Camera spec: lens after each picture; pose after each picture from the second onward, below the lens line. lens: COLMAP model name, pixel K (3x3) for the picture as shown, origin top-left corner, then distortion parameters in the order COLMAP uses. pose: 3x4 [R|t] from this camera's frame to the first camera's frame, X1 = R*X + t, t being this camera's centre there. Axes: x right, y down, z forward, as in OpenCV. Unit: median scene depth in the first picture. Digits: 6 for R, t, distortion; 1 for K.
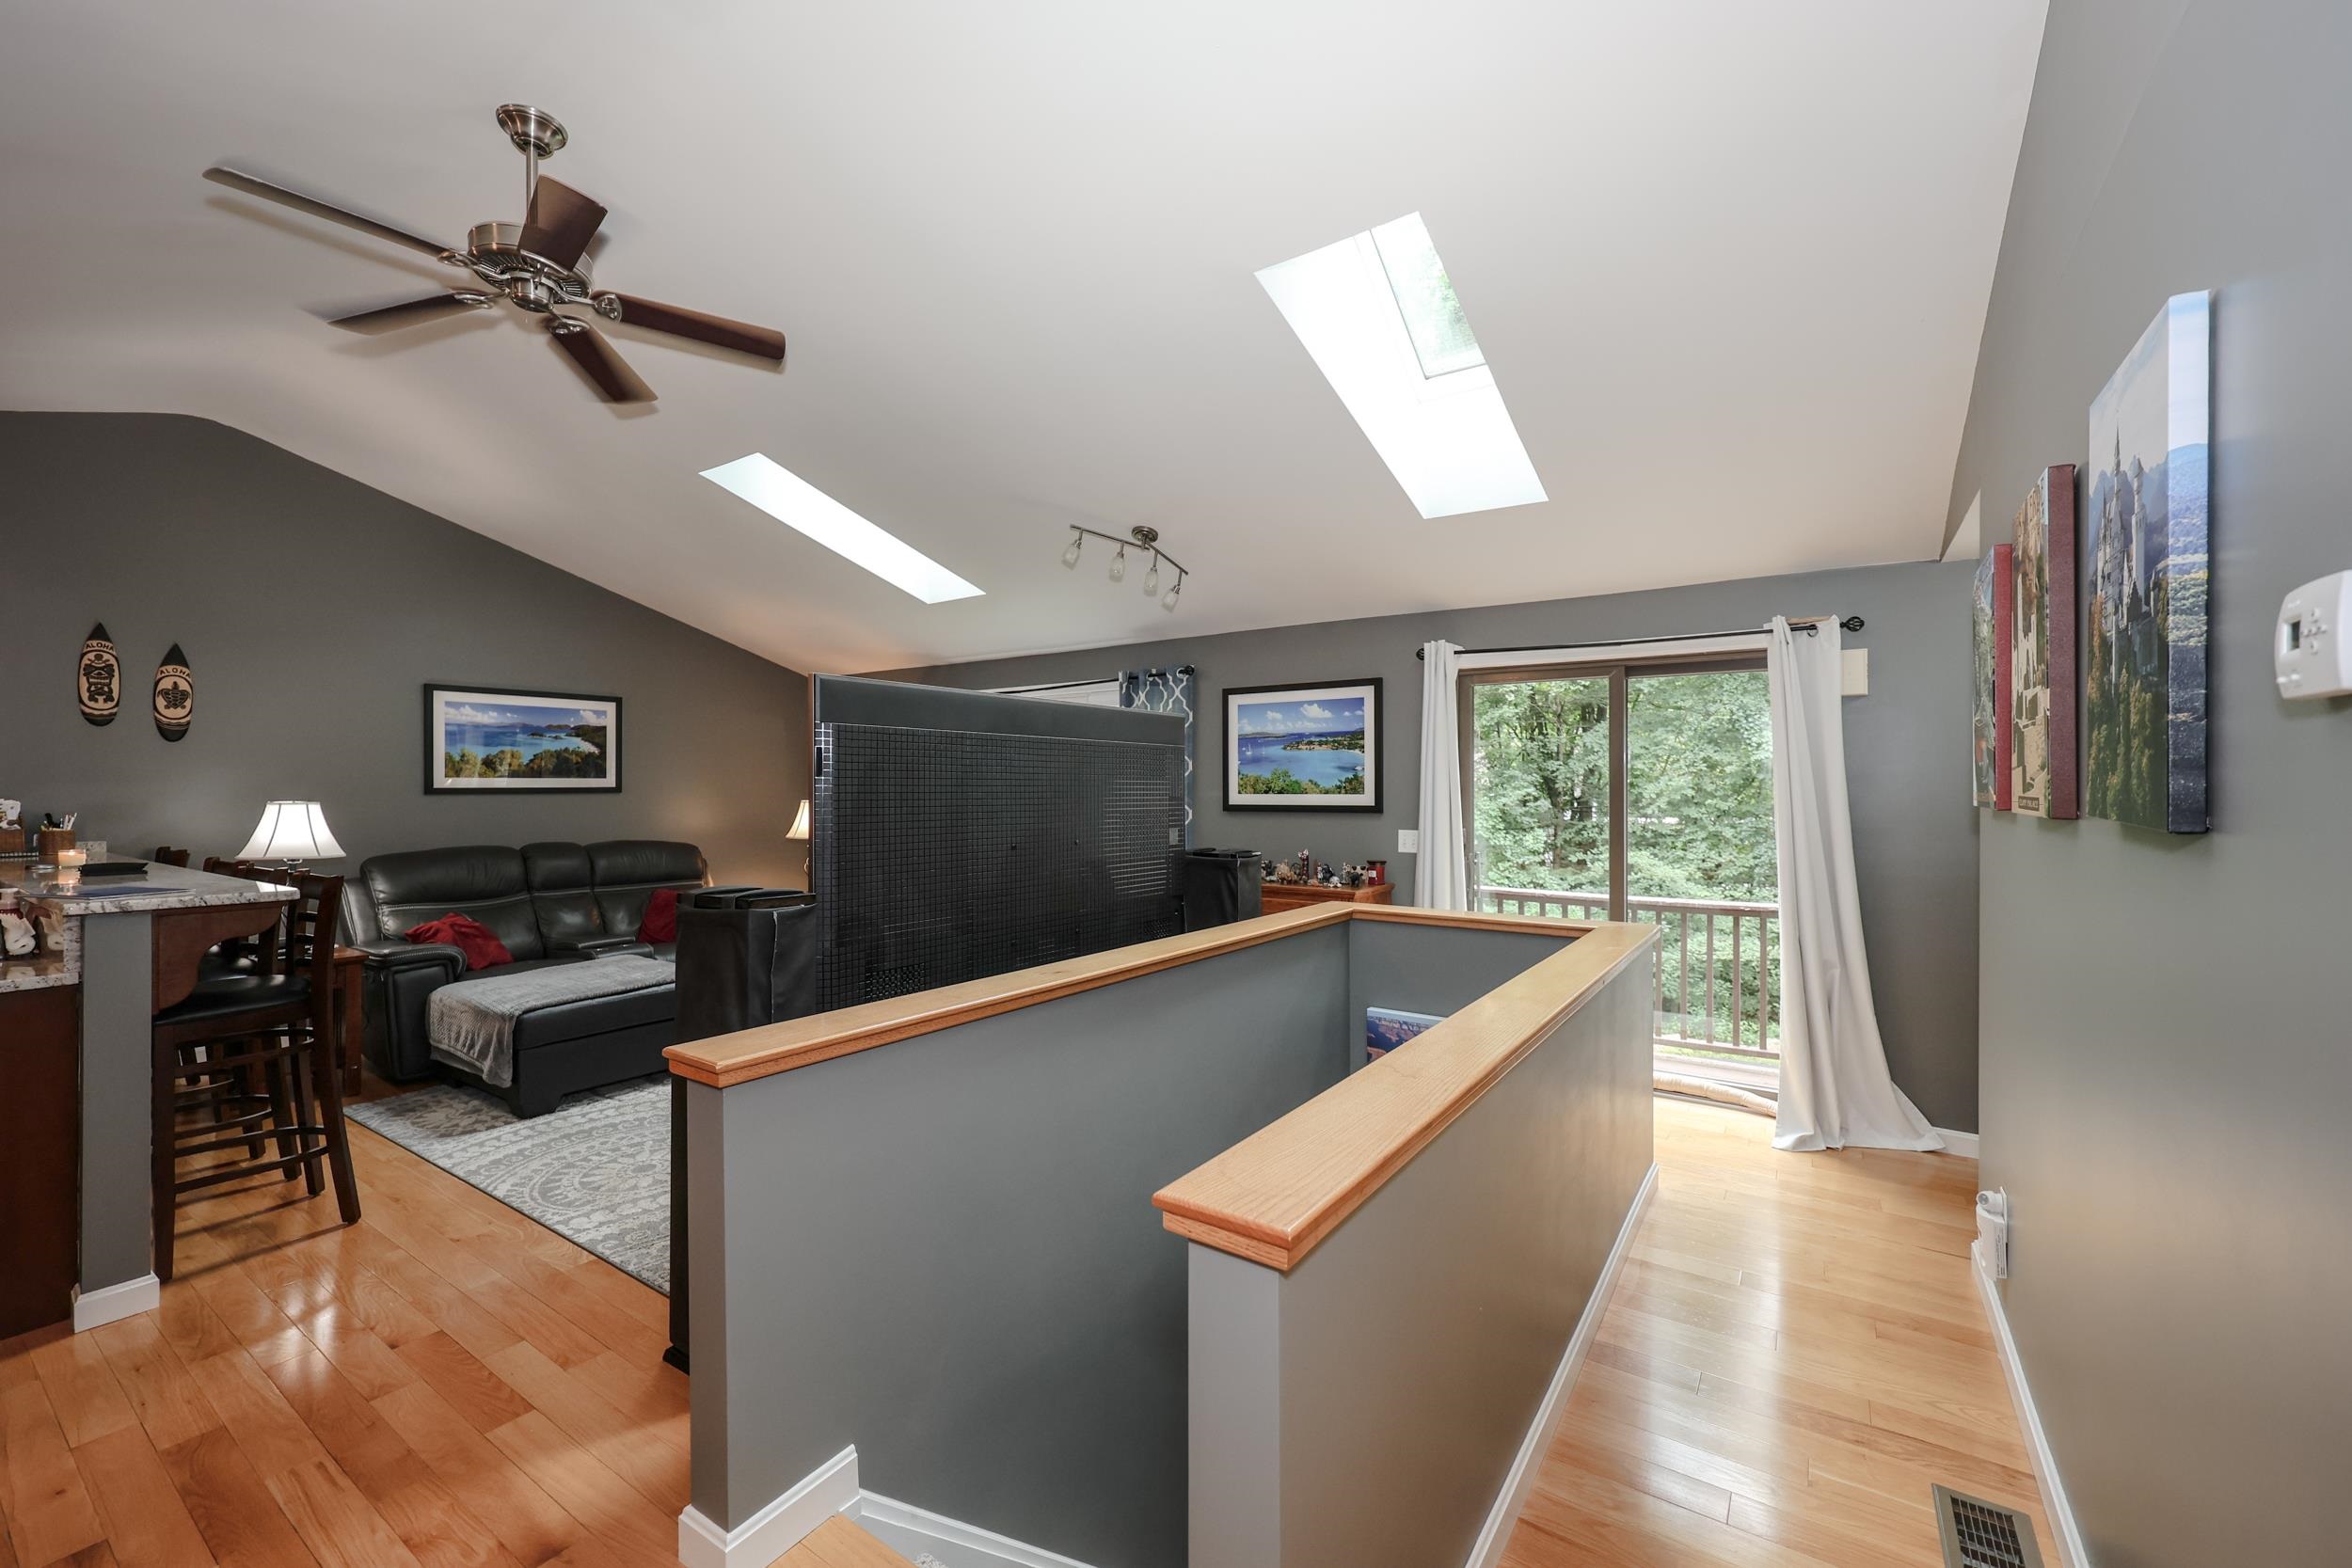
lens RADIAL K [[953.4, 0, 1174.9], [0, 953.4, 784.3], [0, 0, 1]] dist [0.000633, 0.000060]
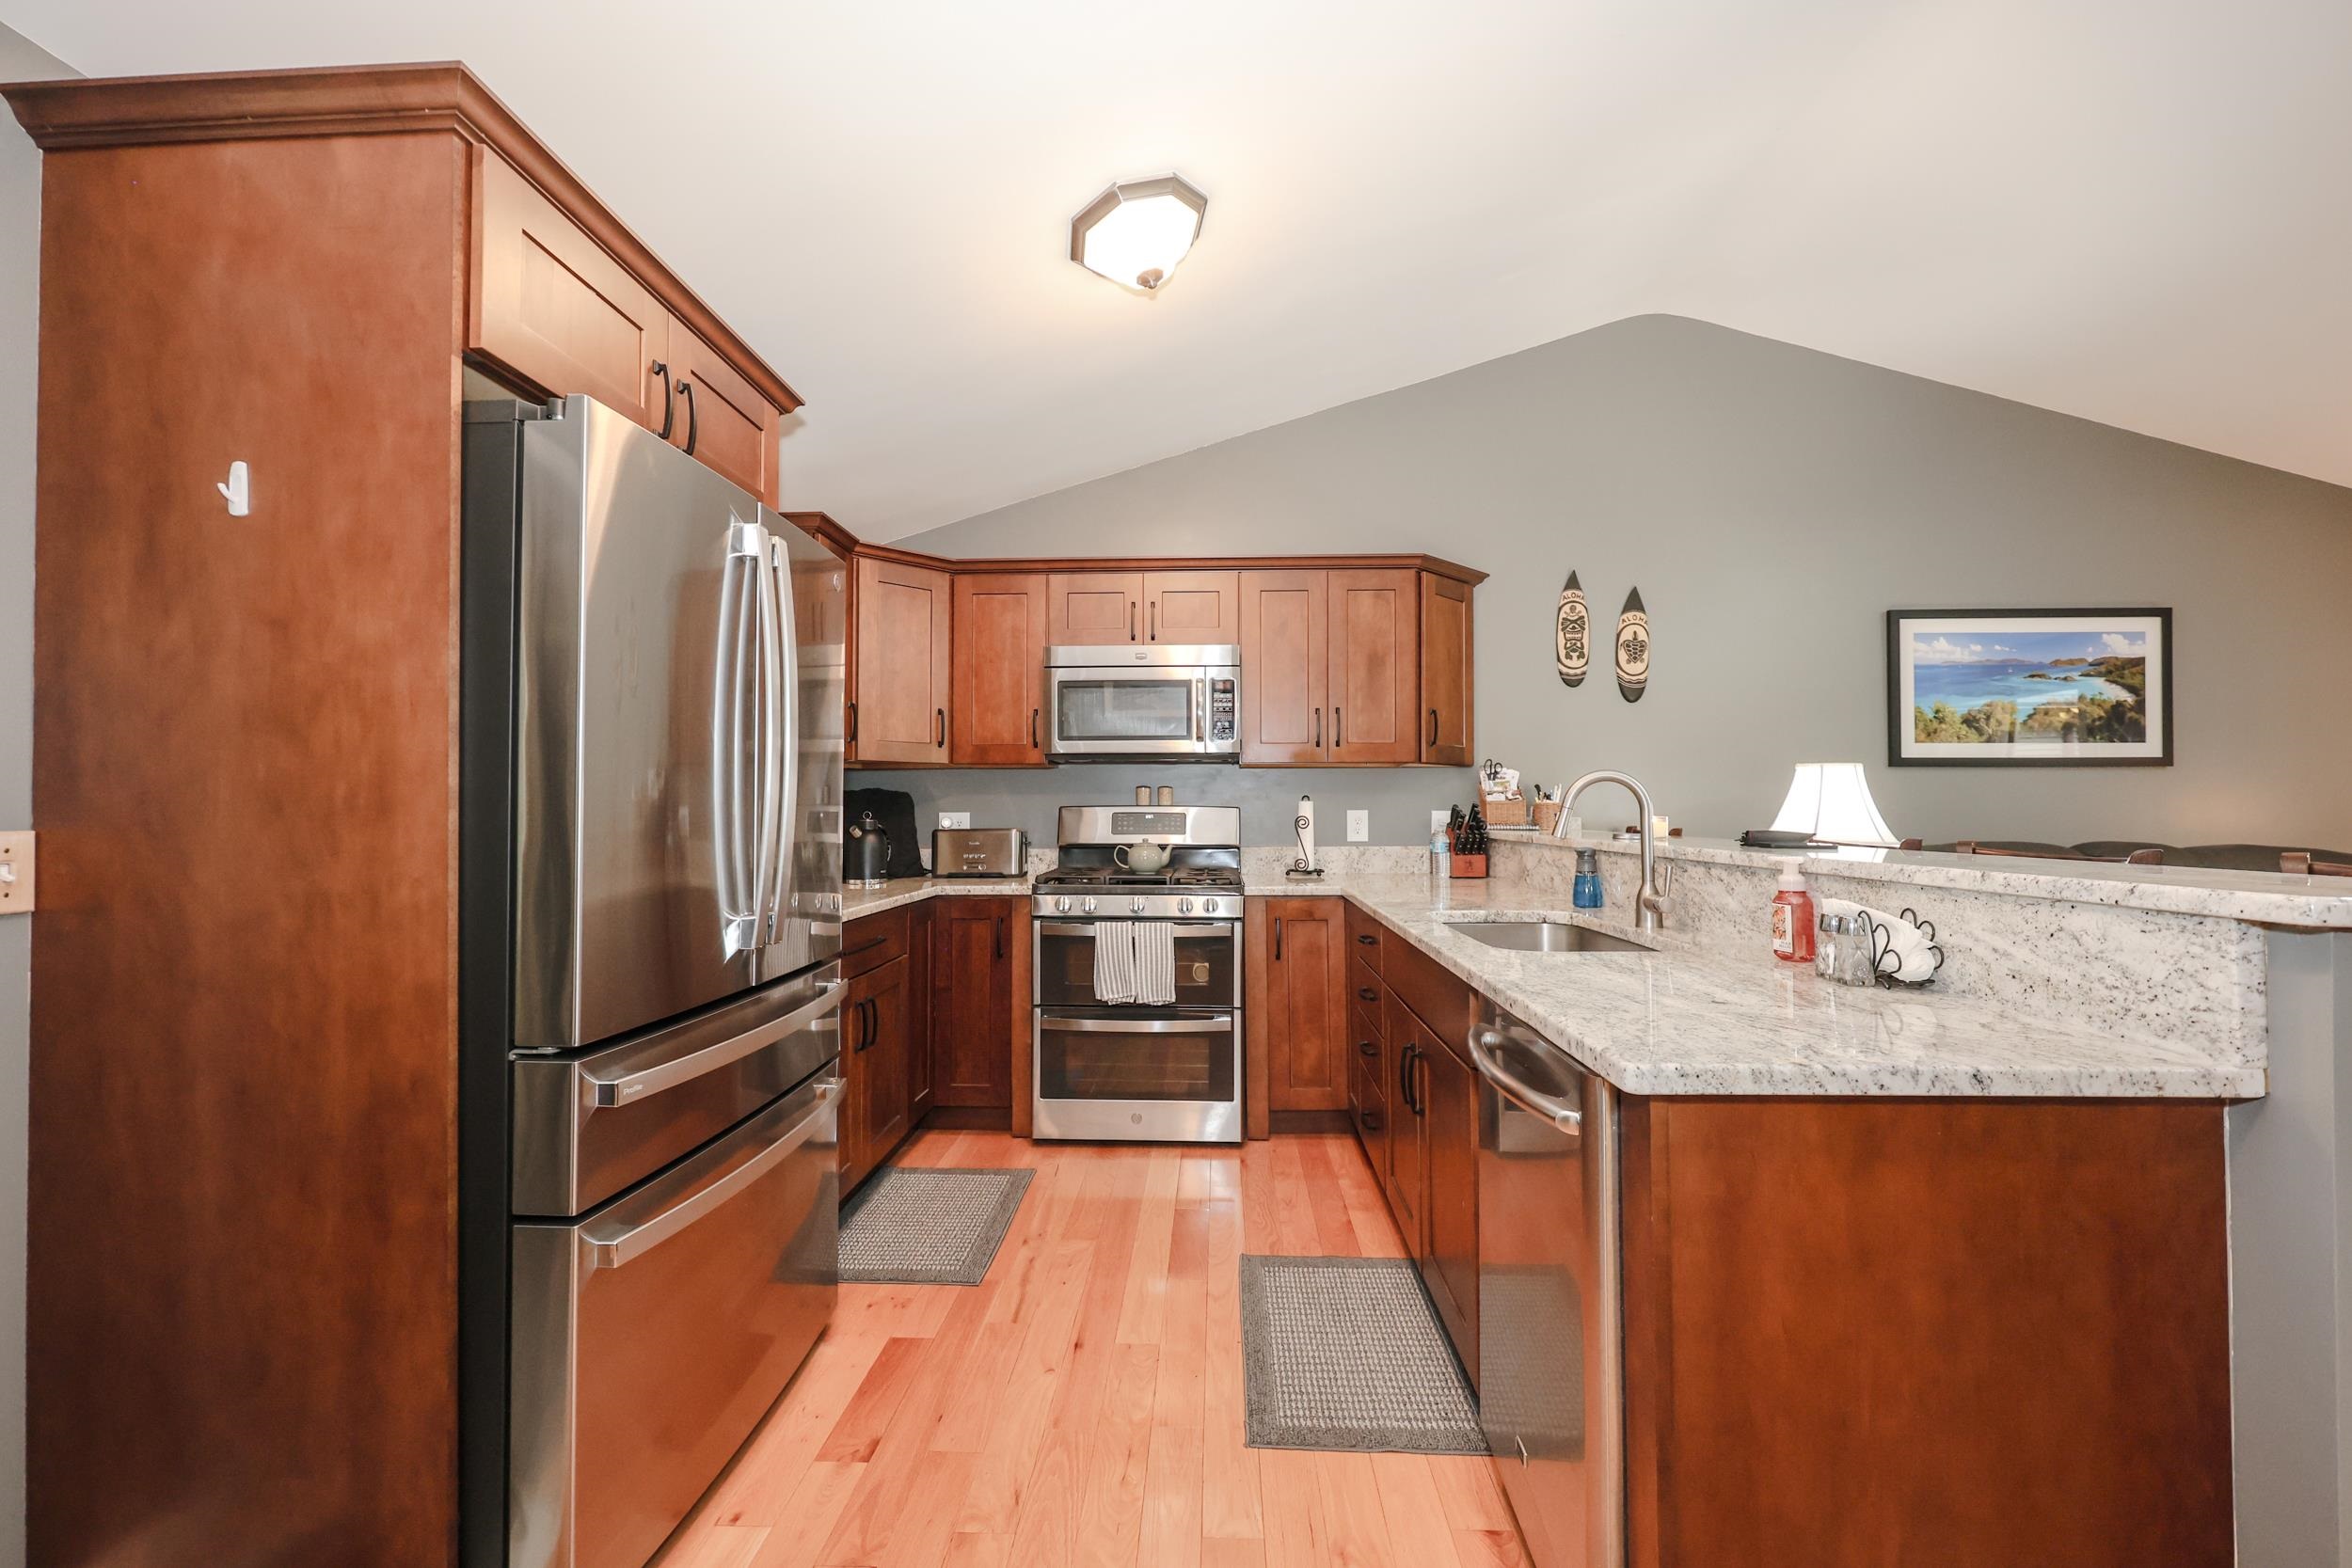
lens RADIAL K [[953.4, 0, 1172.7], [0, 953.4, 788.4], [0, 0, 1]] dist [0.000633, 0.000060]
pose [[0.524581, -0.008862, -0.851314, -0.458948], [-0.004569, 0.999902, -0.013224, 0.037744], [0.851348, 0.010827, 0.524489, 0.177206]]
